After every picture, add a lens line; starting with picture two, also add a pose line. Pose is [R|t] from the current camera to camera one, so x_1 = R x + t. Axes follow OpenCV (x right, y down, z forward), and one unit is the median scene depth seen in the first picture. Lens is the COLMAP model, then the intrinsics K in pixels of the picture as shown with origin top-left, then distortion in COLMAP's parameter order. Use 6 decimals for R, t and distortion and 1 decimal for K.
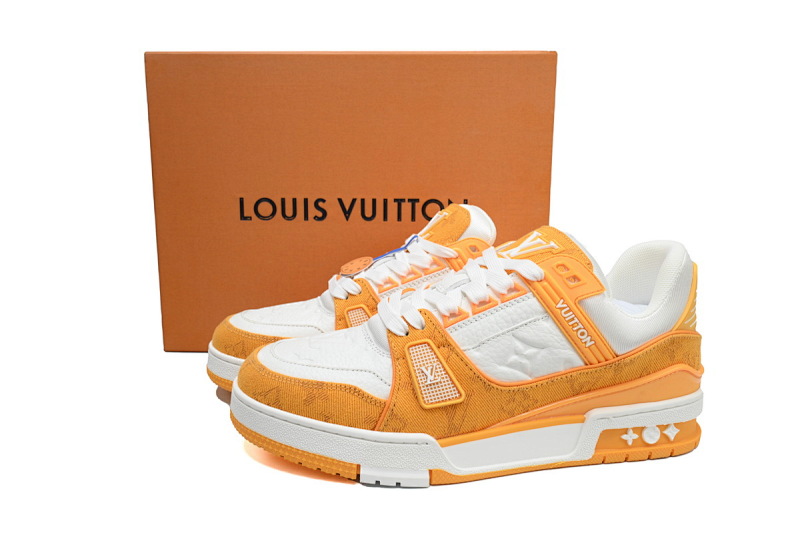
lens RADIAL K [[606.0, 0, 400.0], [0, 606.0, 266.5], [0, 0, 1]] dist [0.000118, -0.000040]
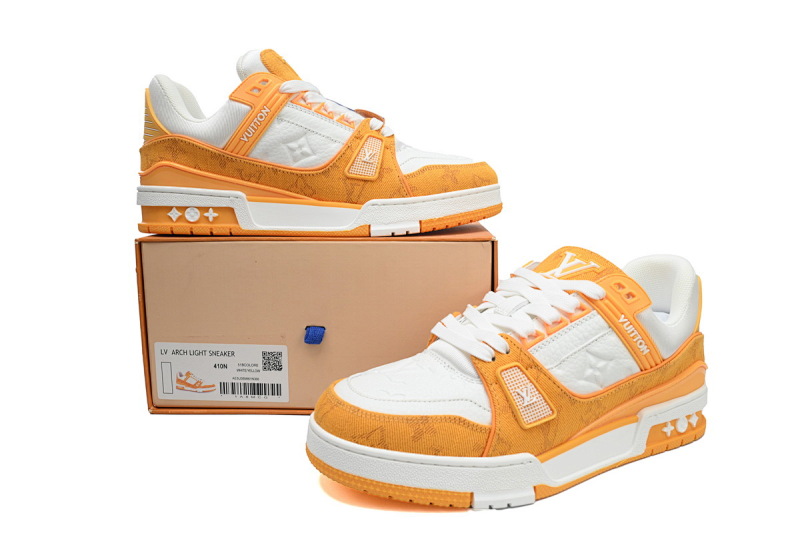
lens RADIAL K [[606.0, 0, 400.0], [0, 606.0, 266.5], [0, 0, 1]] dist [0.000118, -0.000040]
pose [[0.953100, -0.053914, 0.297816, -0.451265], [0.055156, 0.998469, 0.004237, -0.061704], [-0.297588, 0.012388, 0.954614, 0.055870]]
